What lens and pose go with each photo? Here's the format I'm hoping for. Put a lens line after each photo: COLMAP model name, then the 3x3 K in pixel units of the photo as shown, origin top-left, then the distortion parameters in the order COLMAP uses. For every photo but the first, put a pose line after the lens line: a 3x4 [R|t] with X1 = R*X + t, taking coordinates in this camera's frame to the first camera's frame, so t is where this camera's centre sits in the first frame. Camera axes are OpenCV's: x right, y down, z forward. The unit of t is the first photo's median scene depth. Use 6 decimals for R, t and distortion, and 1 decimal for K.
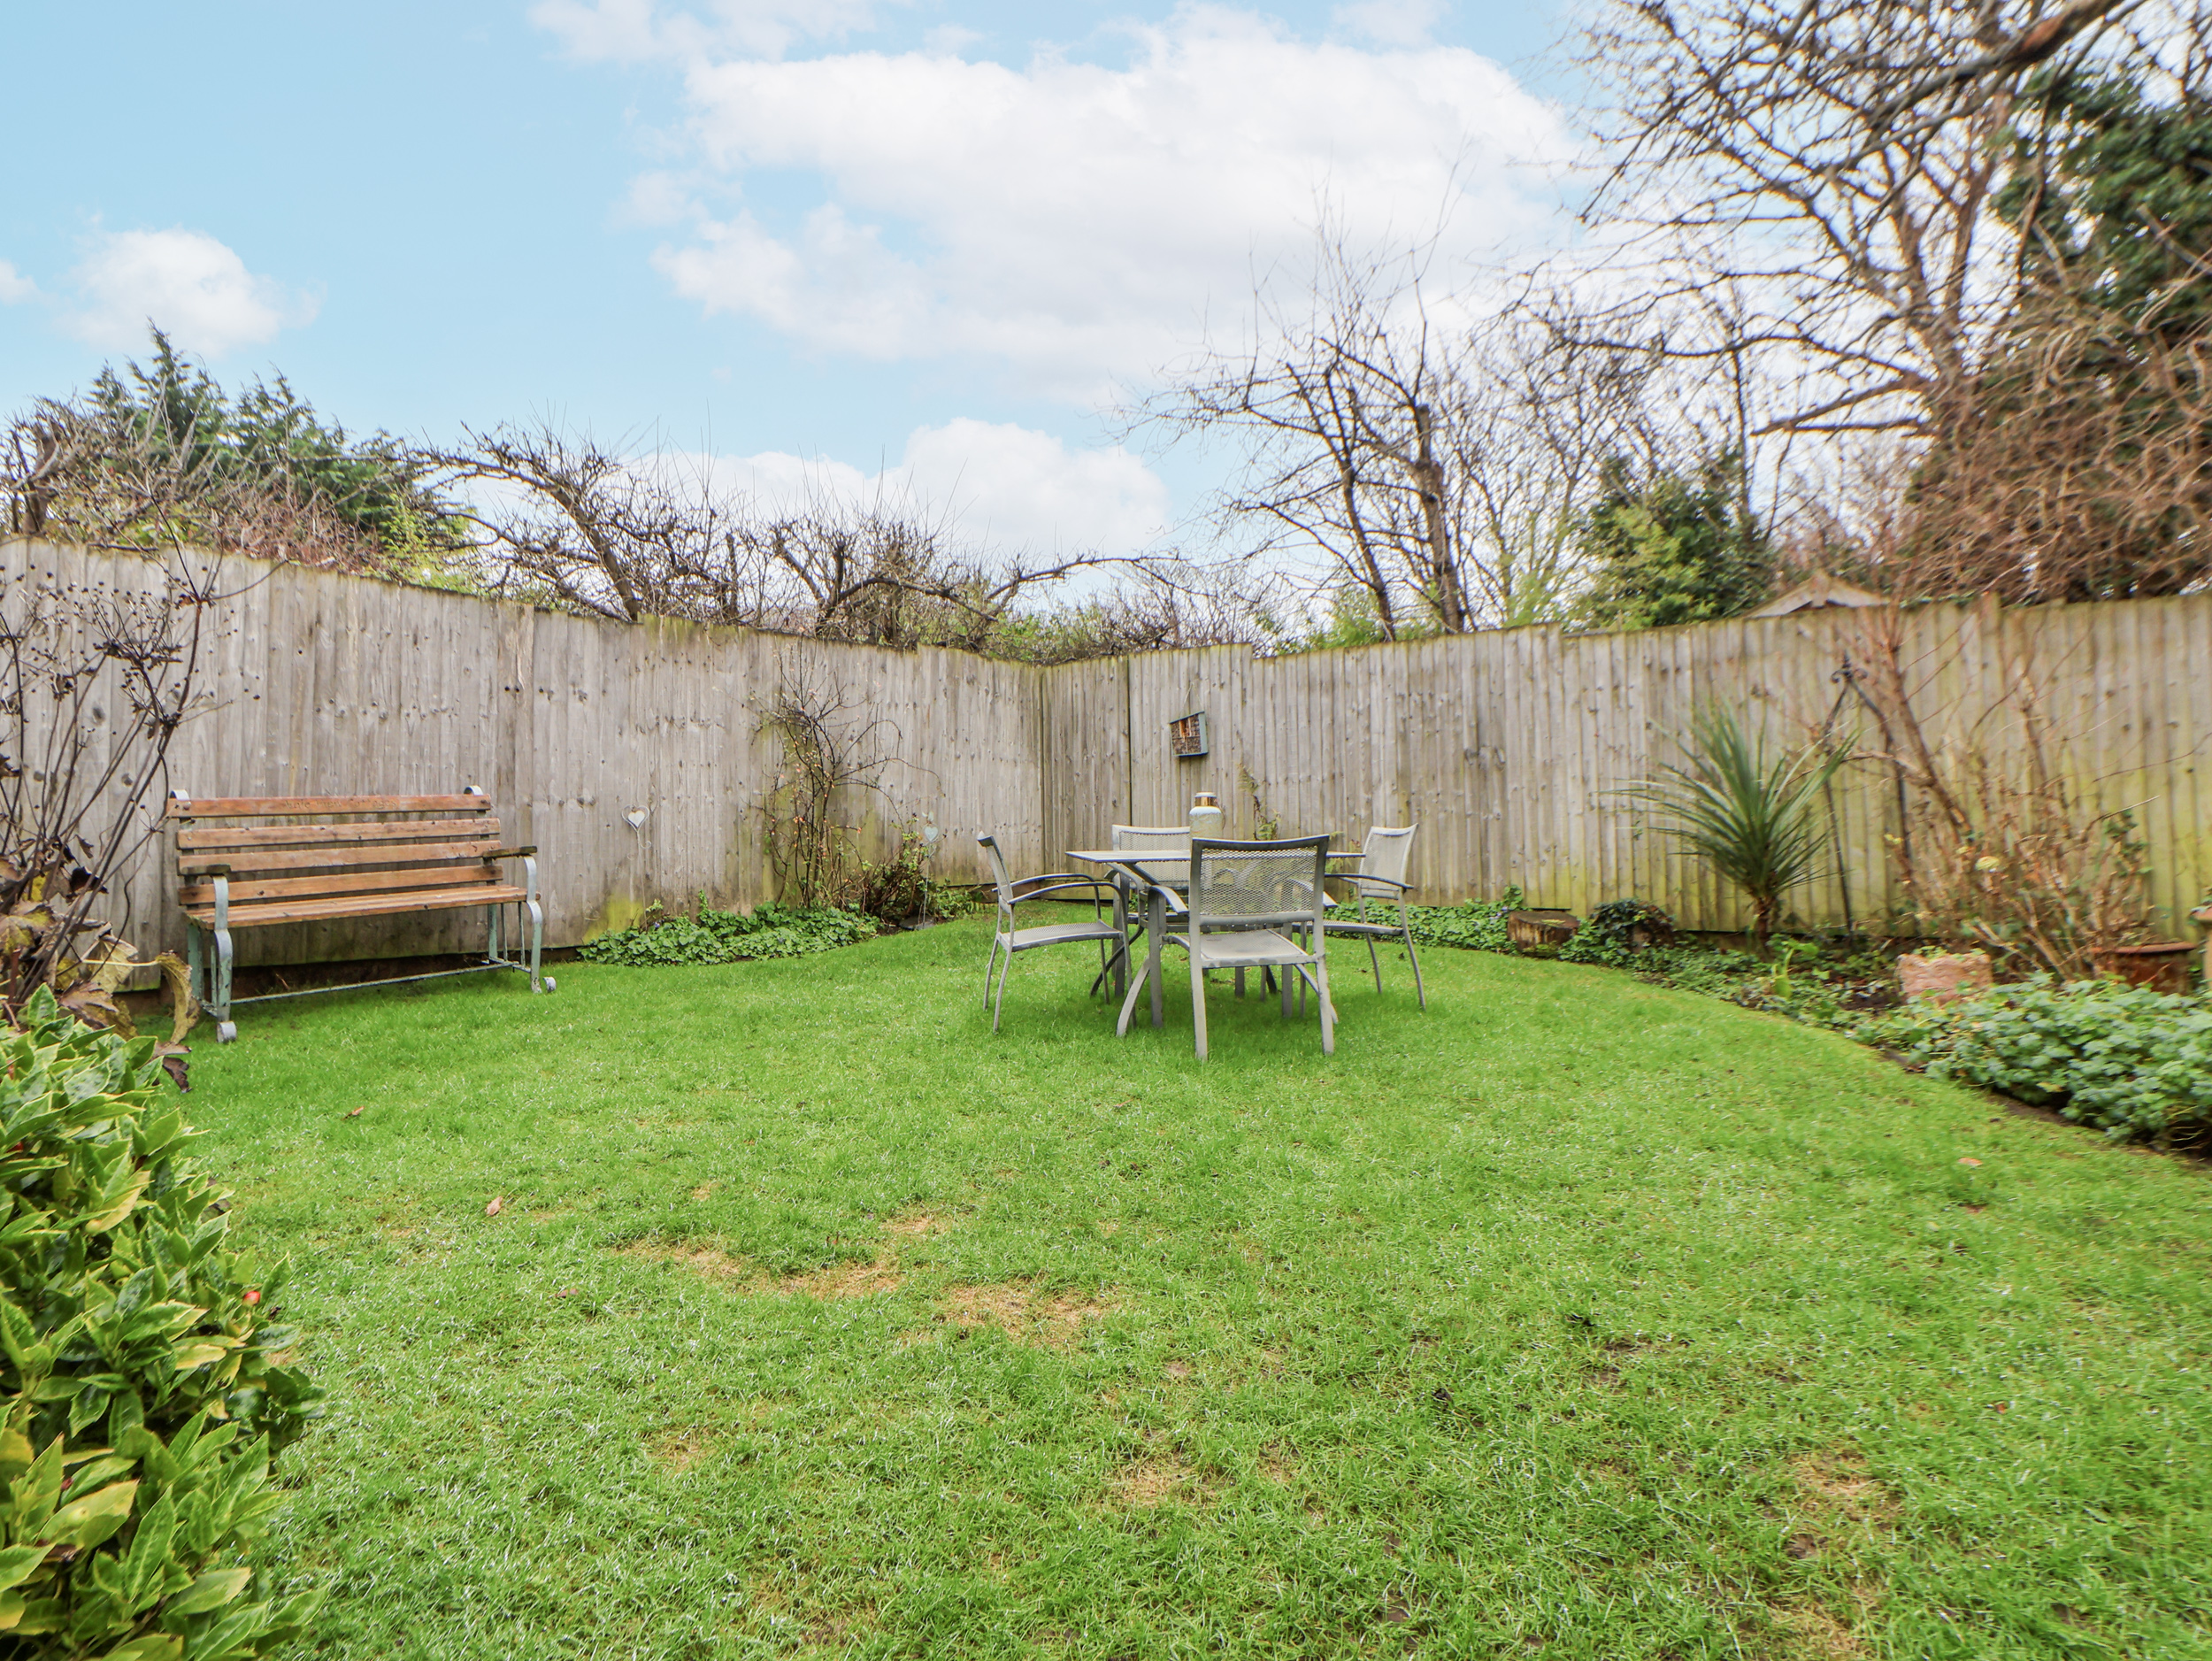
lens RADIAL K [[1209.2, 0, 1102.1], [0, 1209.2, 824.6], [0, 0, 1]] dist [-0.008742, -0.002117]
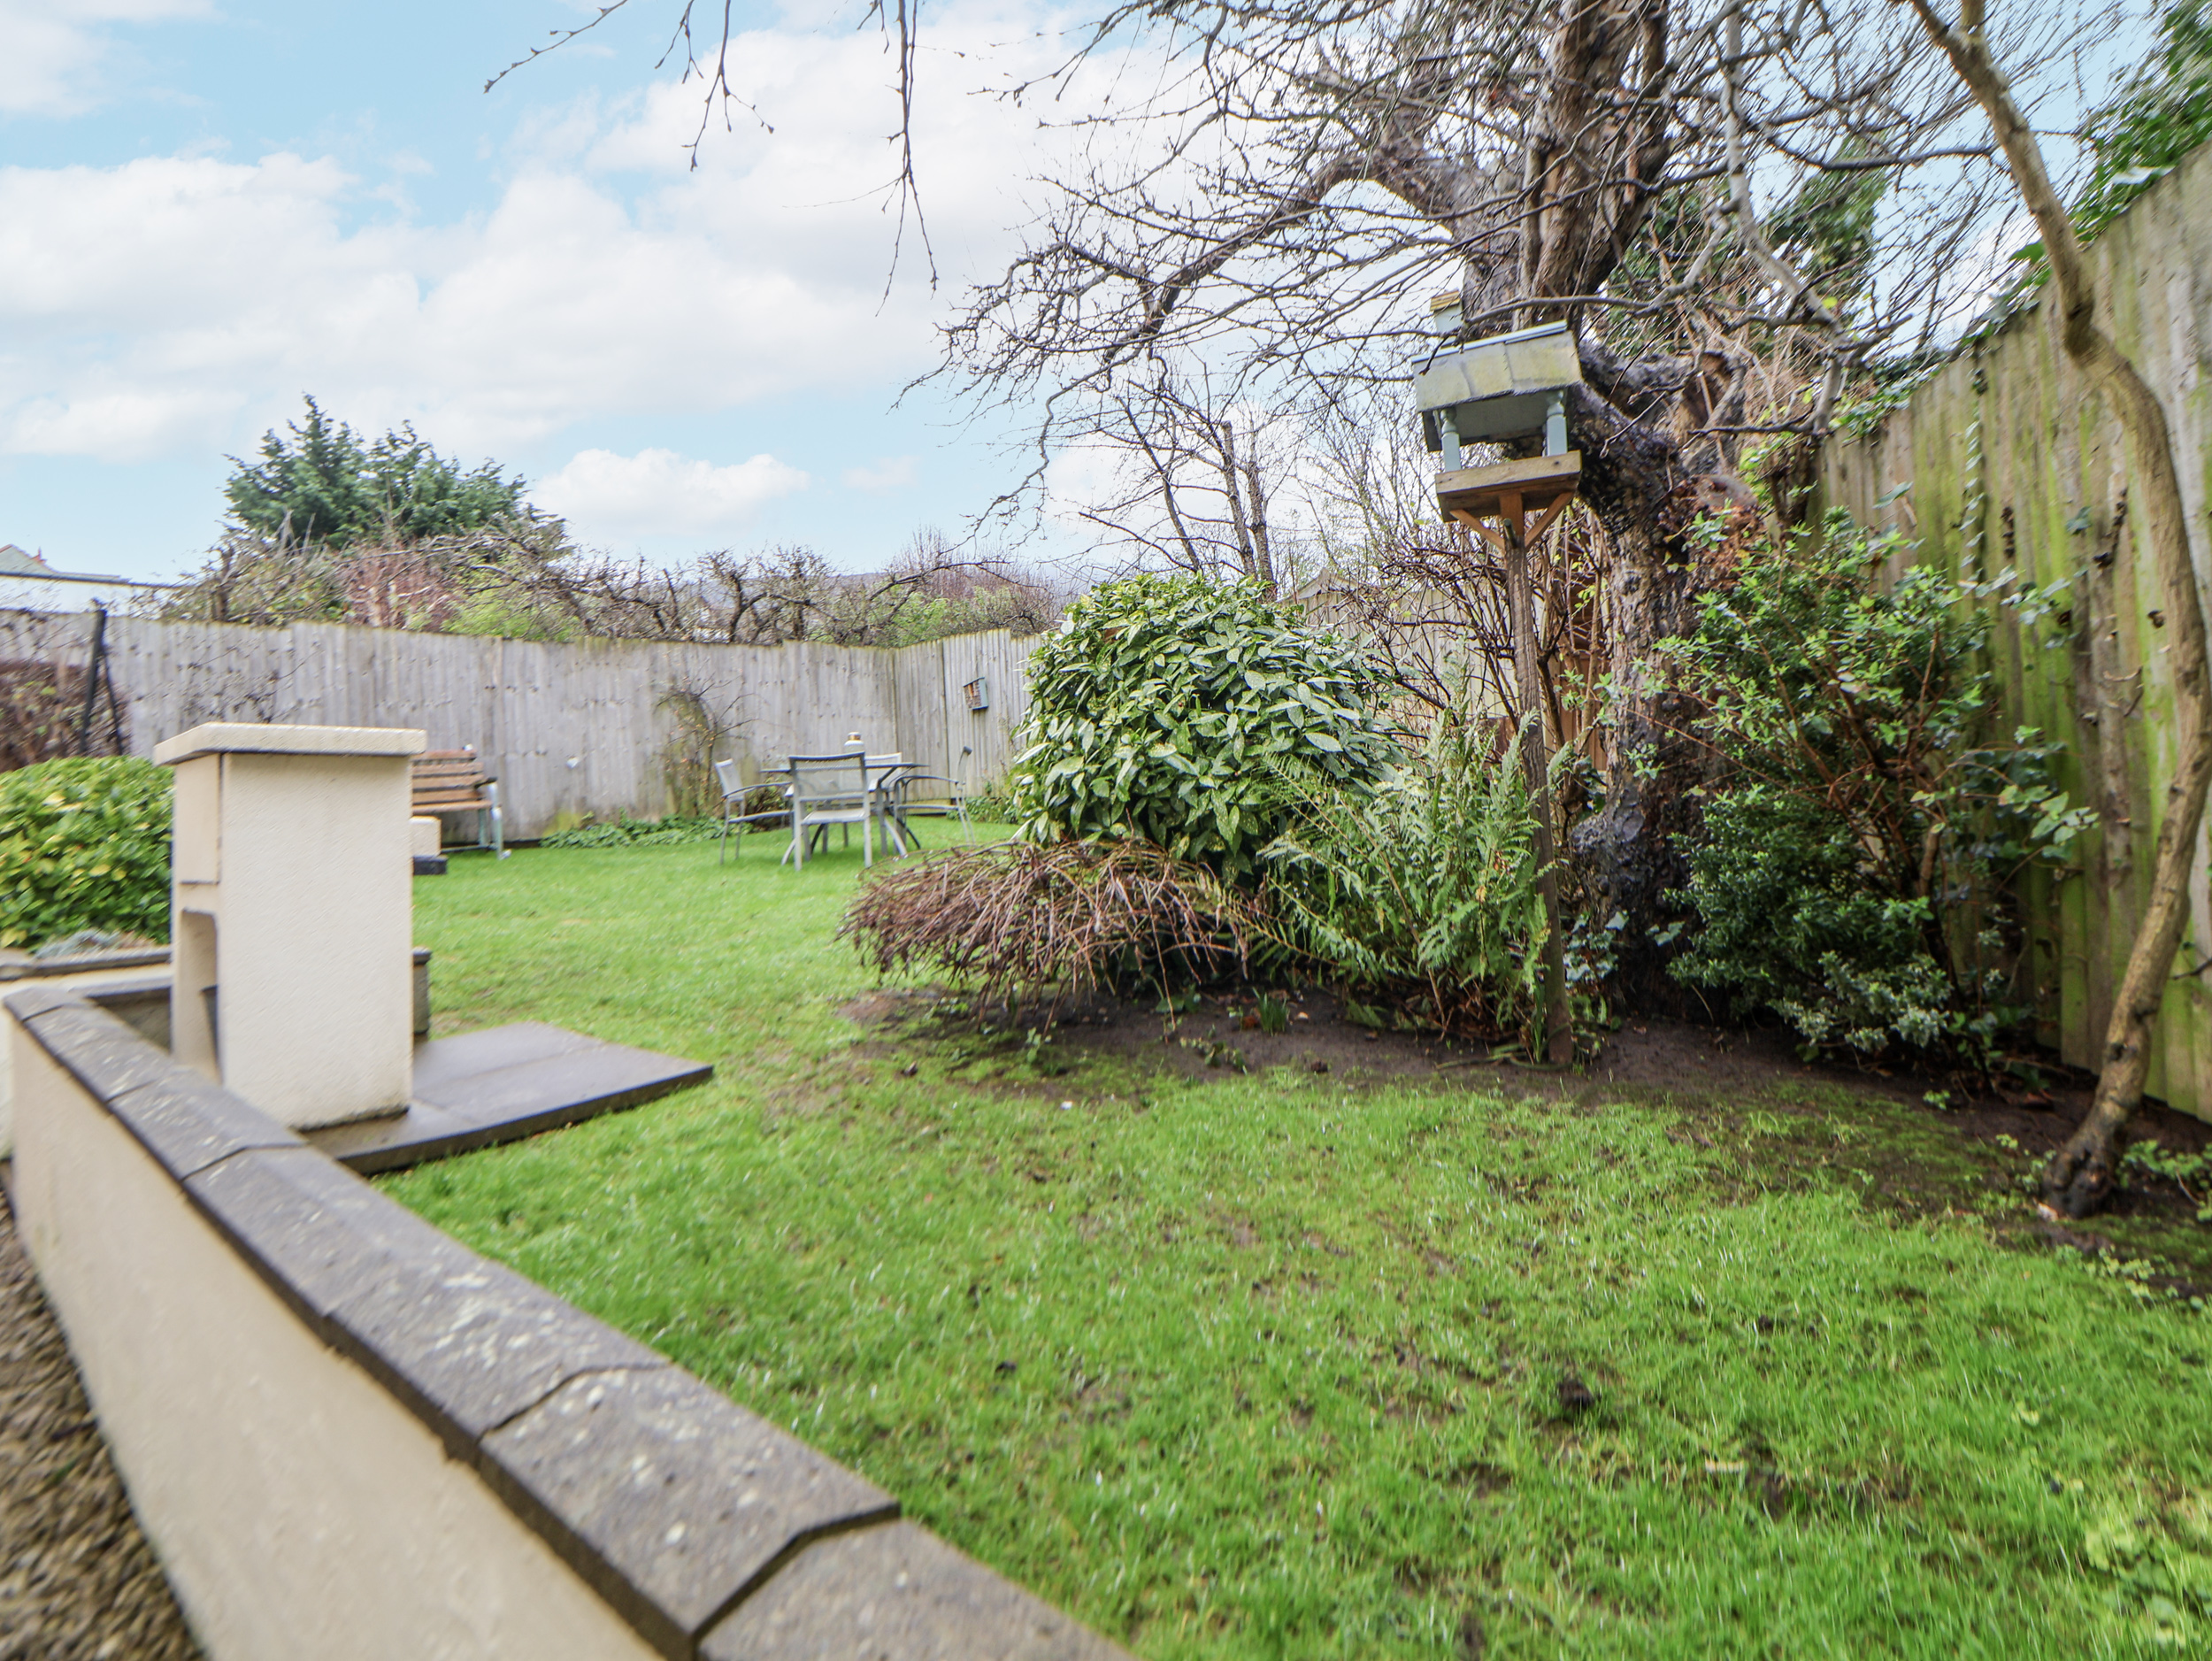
lens RADIAL K [[1209.2, 0, 1110.4], [0, 1209.2, 826.5], [0, 0, 1]] dist [-0.008742, -0.002117]
pose [[0.994307, -0.030549, -0.102078, 0.346260], [0.034597, 0.998674, 0.038125, 0.030712], [0.100778, -0.041440, 0.994046, -0.384789]]
